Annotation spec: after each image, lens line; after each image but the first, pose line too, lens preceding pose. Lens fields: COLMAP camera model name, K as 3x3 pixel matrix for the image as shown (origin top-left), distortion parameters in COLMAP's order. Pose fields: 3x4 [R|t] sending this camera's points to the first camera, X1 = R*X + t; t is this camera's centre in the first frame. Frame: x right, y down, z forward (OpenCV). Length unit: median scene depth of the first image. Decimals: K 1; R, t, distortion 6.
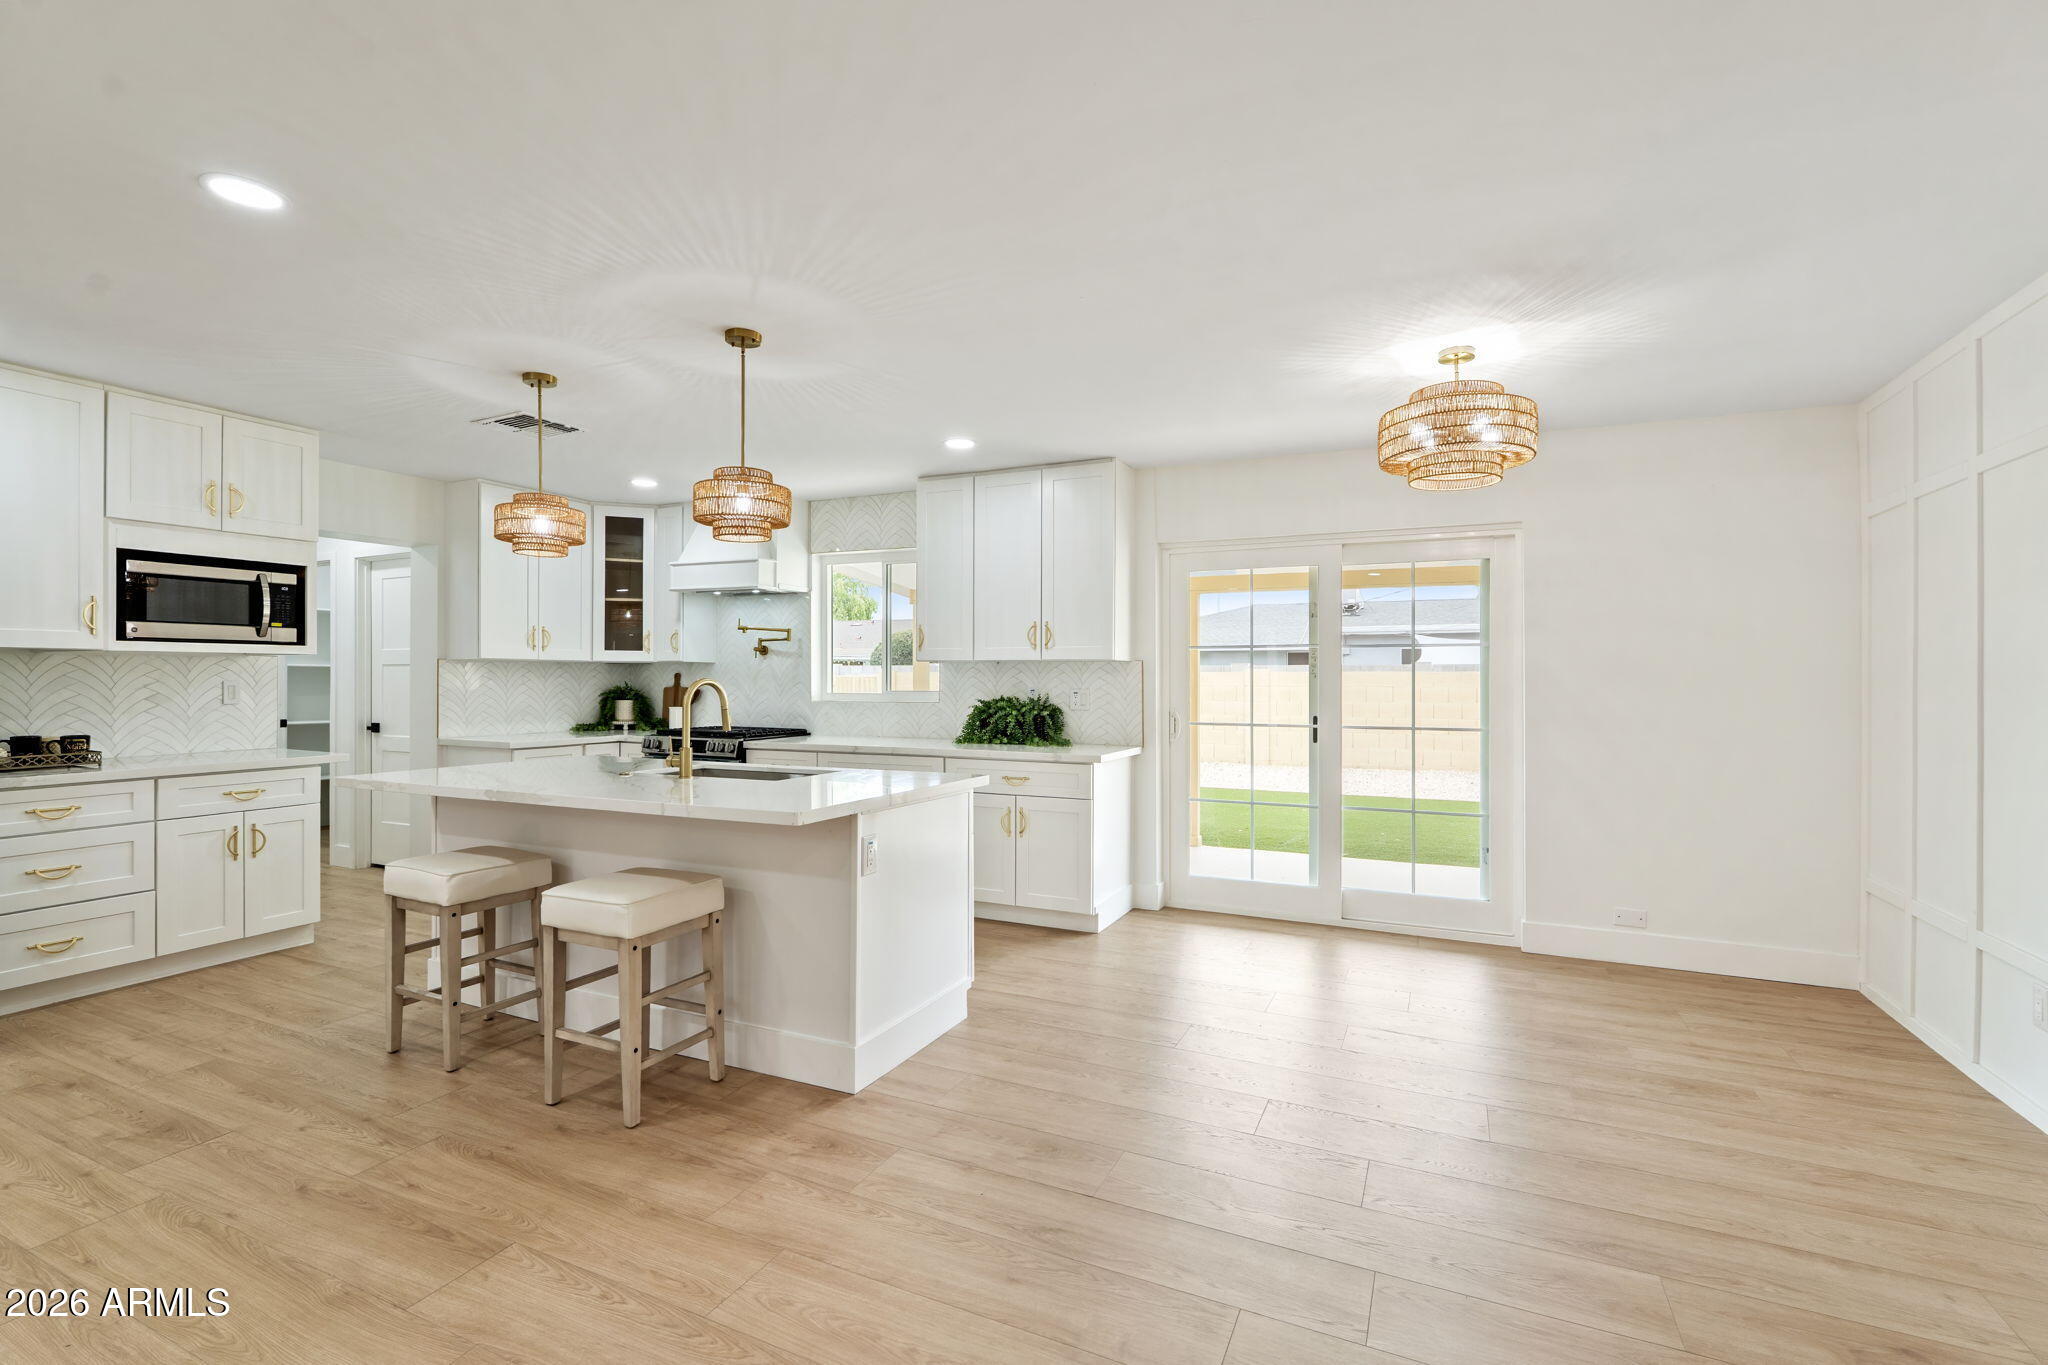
lens RADIAL K [[923.3, 0, 1021.8], [0, 923.3, 681.9], [0, 0, 1]] dist [-0.003419, 0.000098]
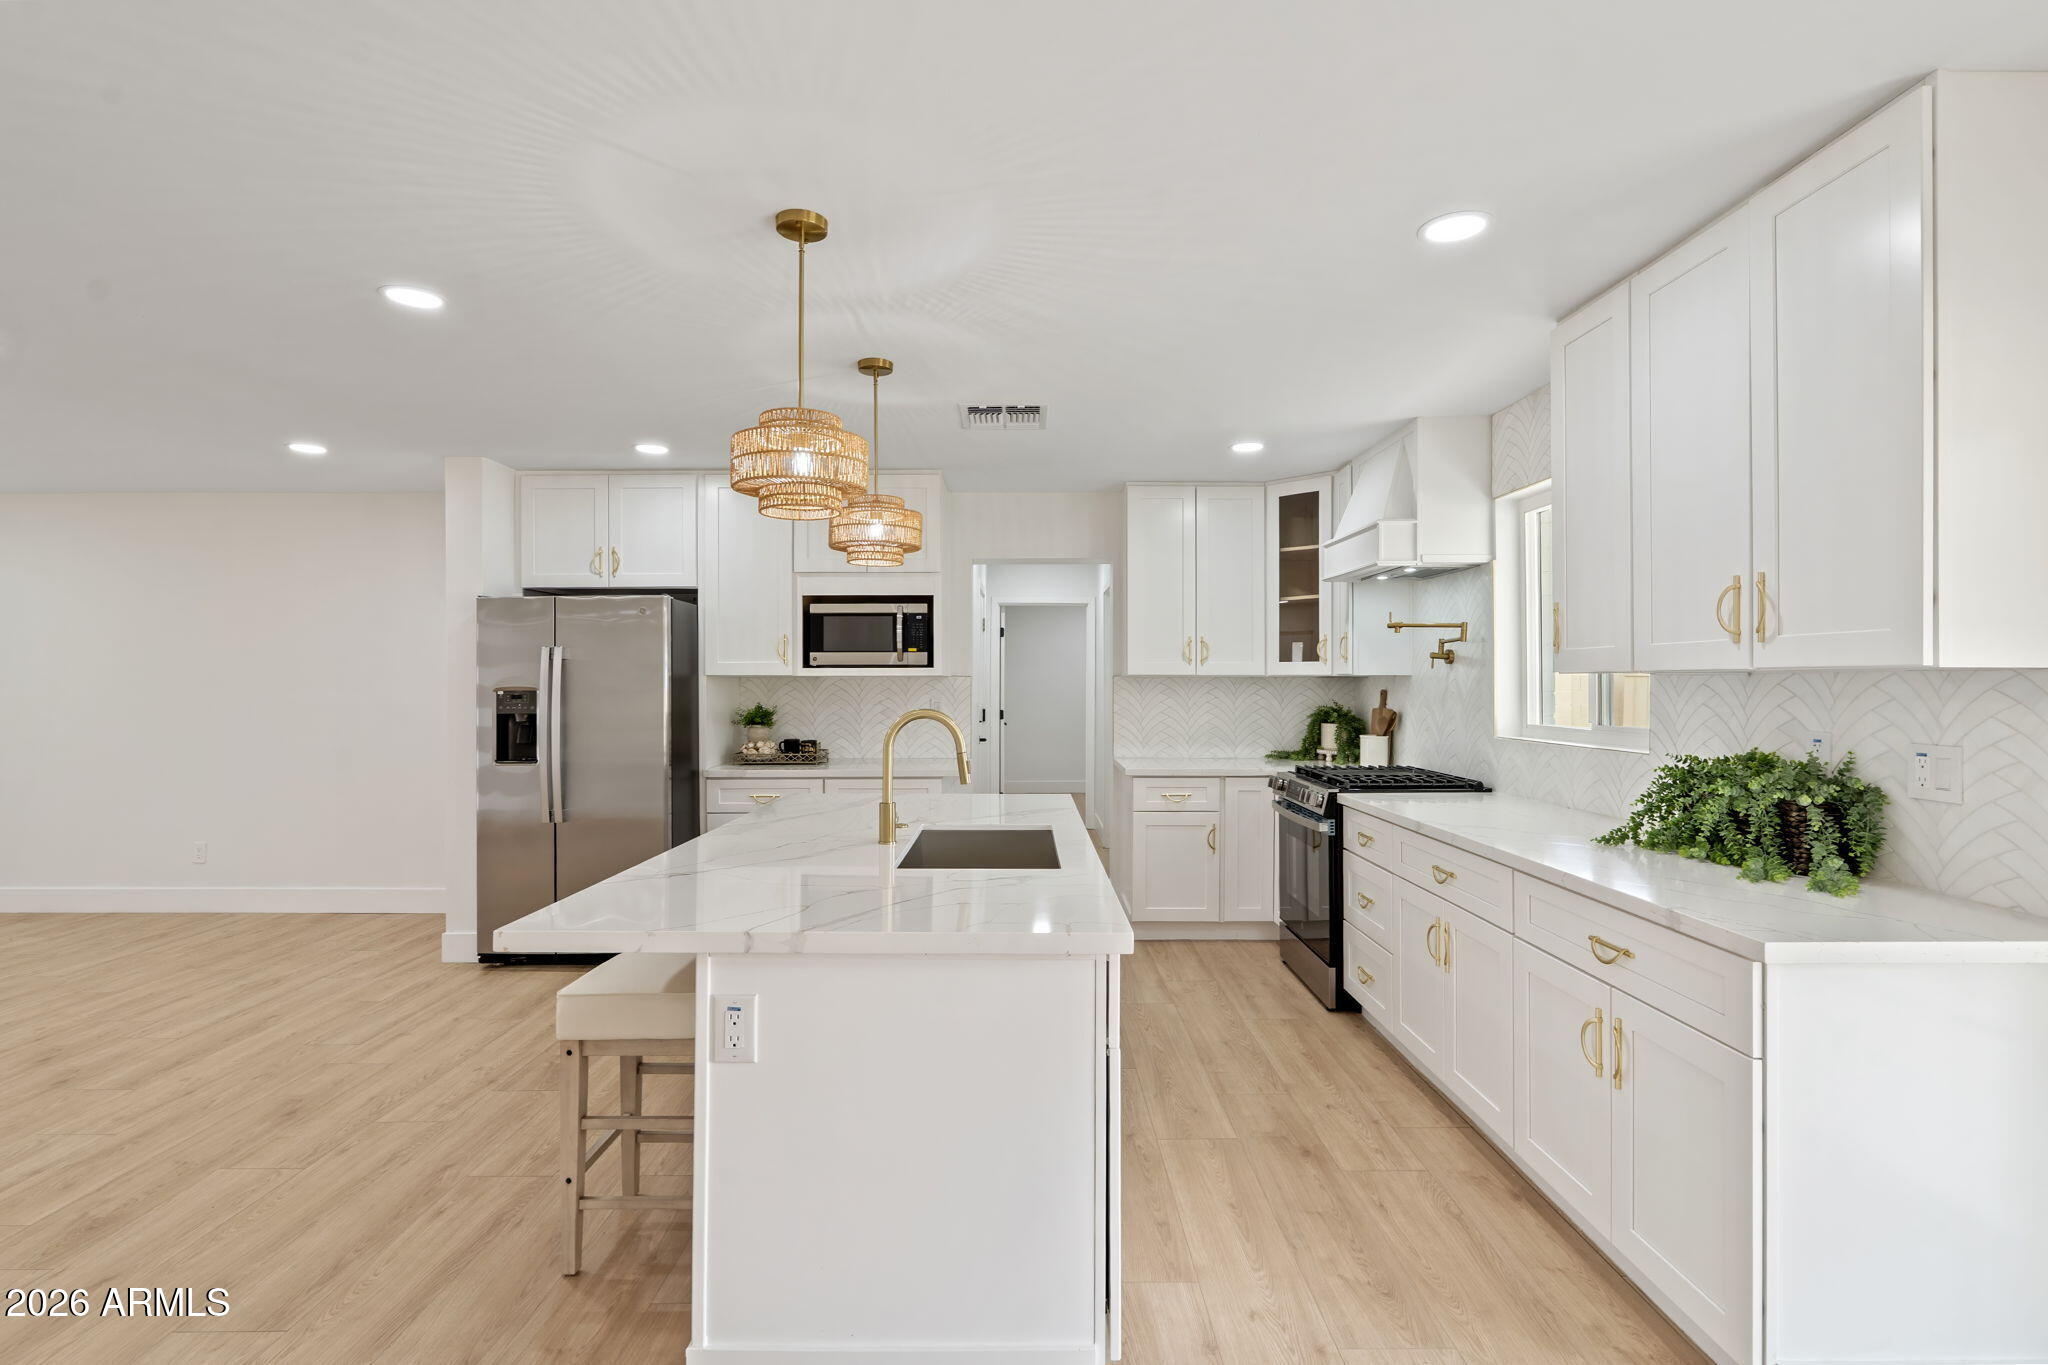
lens RADIAL K [[965.0, 0, 1018.8], [0, 965.0, 677.0], [0, 0, 1]] dist [-0.000073, 0.000001]
pose [[0.426963, -0.007615, -0.904237, 0.307067], [-0.002458, 0.999951, -0.009582, -0.017382], [0.904266, 0.006314, 0.426923, 0.600888]]
